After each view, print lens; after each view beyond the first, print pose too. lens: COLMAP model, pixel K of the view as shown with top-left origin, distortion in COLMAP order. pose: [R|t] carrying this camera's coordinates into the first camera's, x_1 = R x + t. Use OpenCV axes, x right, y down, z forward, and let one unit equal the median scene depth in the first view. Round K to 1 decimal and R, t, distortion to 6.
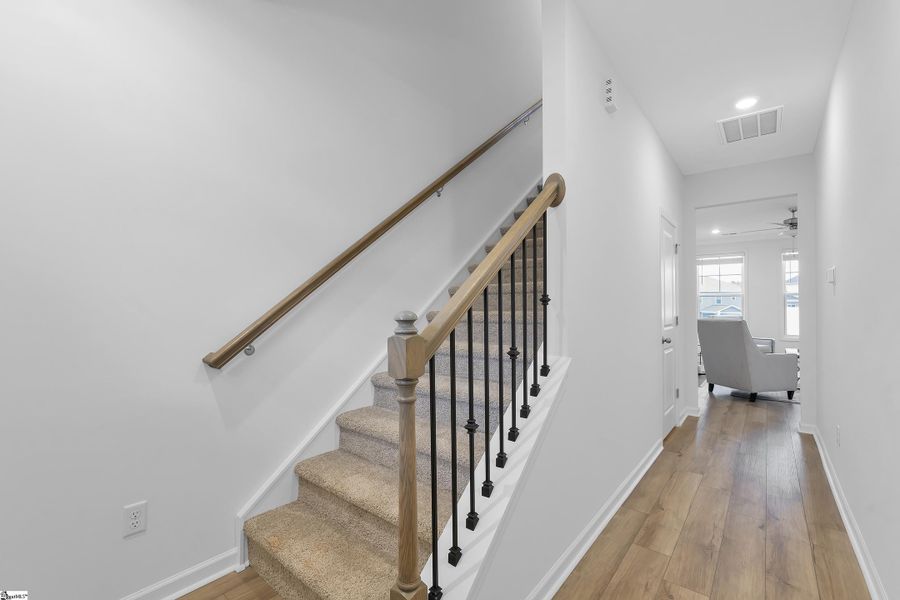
lens RADIAL K [[394.0, 0, 451.8], [0, 394.0, 305.2], [0, 0, 1]] dist [-0.006758, 0.001065]
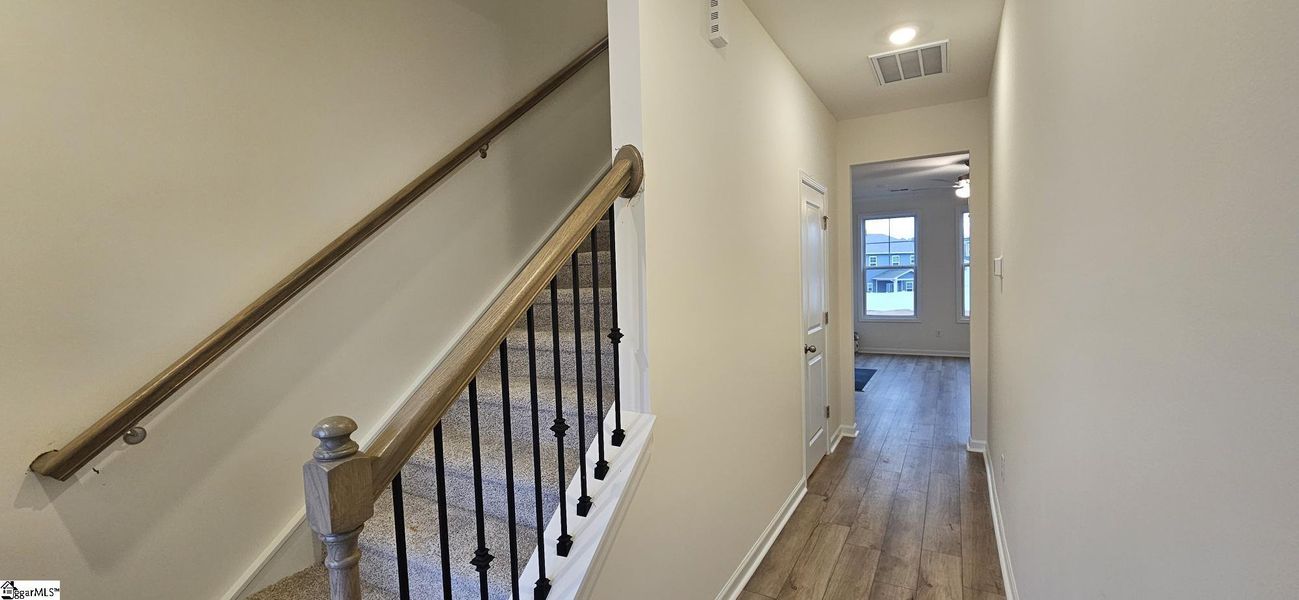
lens RADIAL K [[539.9, 0, 652.0], [0, 539.9, 303.6], [0, 0, 1]] dist [0.000083, 0.000698]
pose [[0.985031, -0.034976, 0.168791, 0.118308], [0.026048, 0.998156, 0.054825, -0.098705], [-0.170398, -0.049608, 0.984126, 0.054425]]
